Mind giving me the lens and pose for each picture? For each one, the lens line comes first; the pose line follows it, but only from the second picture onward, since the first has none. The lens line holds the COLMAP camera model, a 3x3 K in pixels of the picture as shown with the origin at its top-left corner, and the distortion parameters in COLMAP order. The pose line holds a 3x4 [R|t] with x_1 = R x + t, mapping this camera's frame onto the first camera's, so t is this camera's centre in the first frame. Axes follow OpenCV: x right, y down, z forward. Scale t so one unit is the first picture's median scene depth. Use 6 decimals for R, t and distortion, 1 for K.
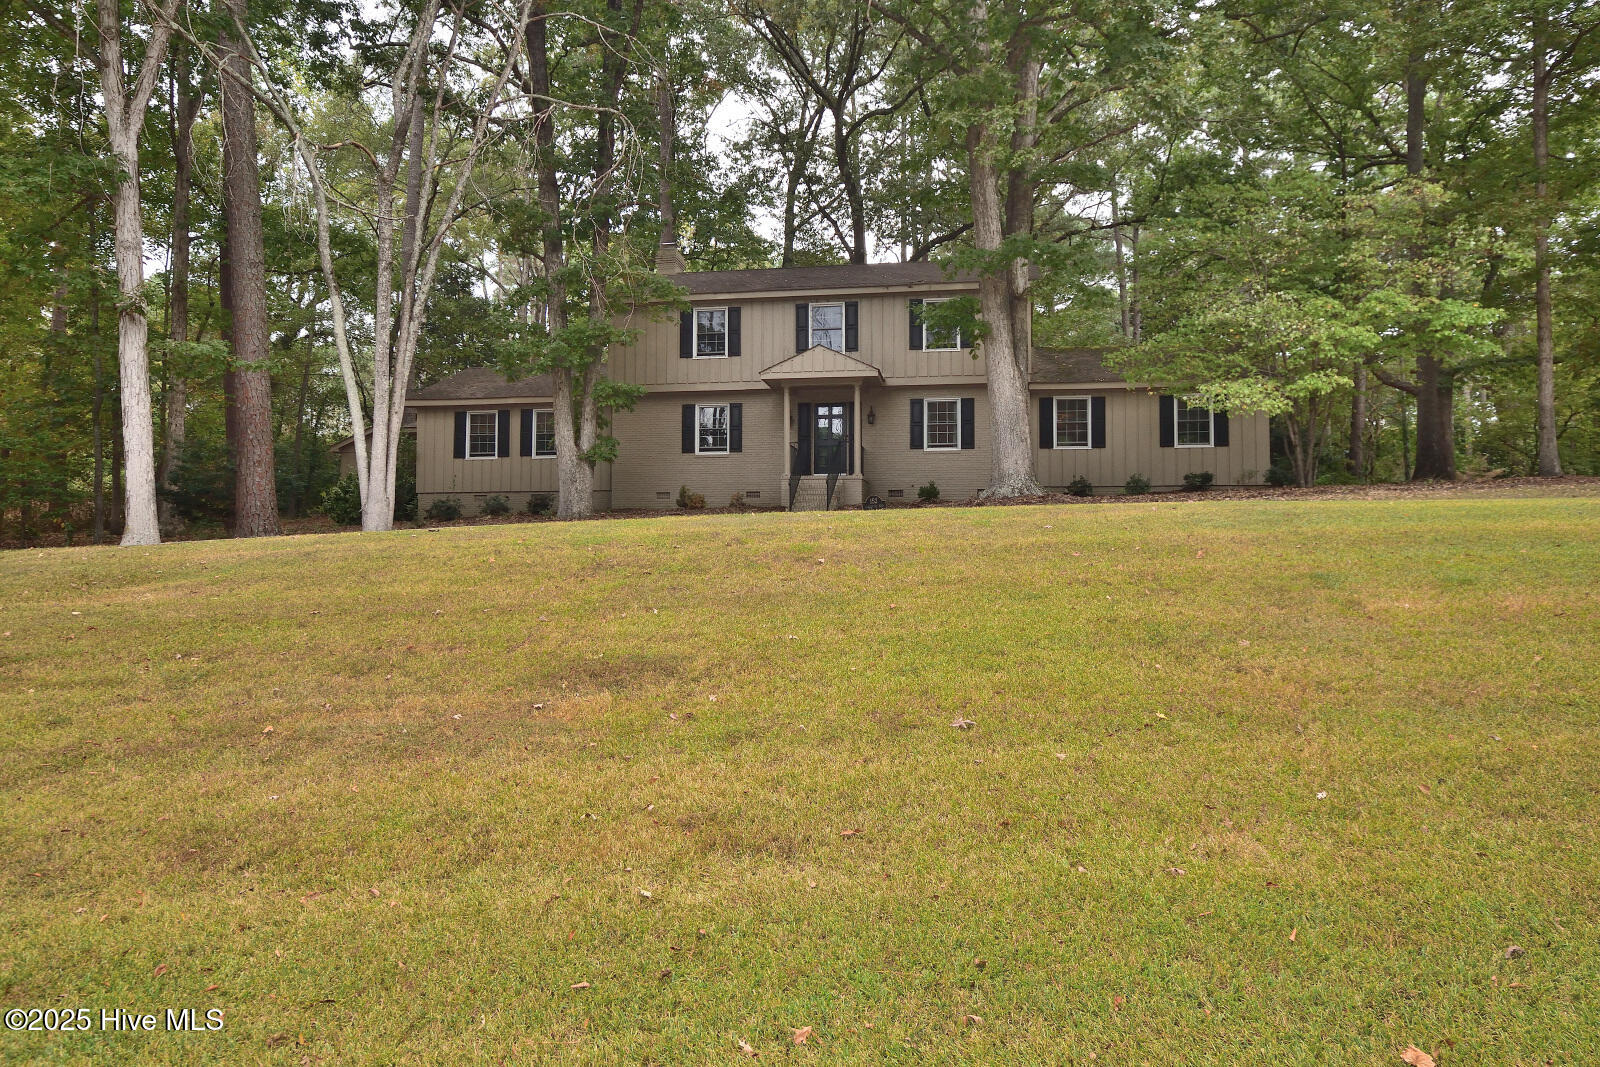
lens RADIAL K [[1185.7, 0, 800.0], [0, 1185.7, 533.5], [0, 0, 1]] dist [0.003094, 0.002197]
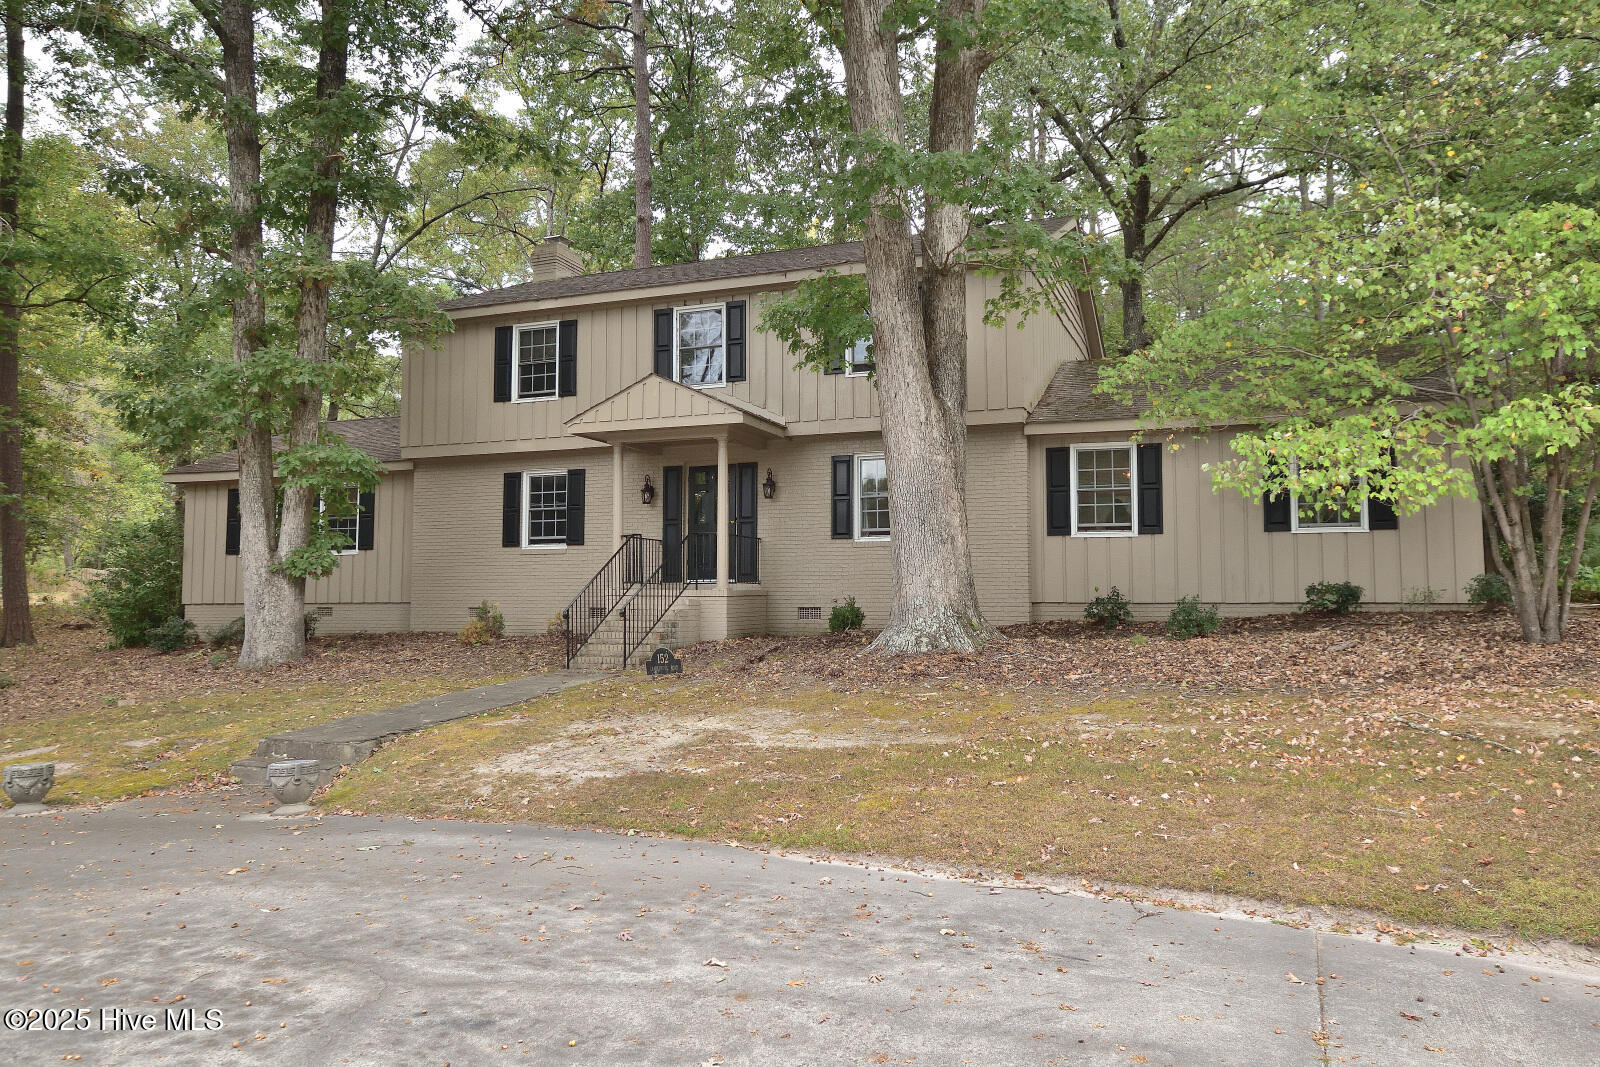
lens RADIAL K [[1185.7, 0, 800.0], [0, 1185.7, 533.5], [0, 0, 1]] dist [0.003094, 0.002197]
pose [[0.978339, -0.018919, -0.206142, 0.204471], [0.015056, 0.999681, -0.020290, -0.063286], [0.206460, 0.016746, 0.978312, 0.417804]]
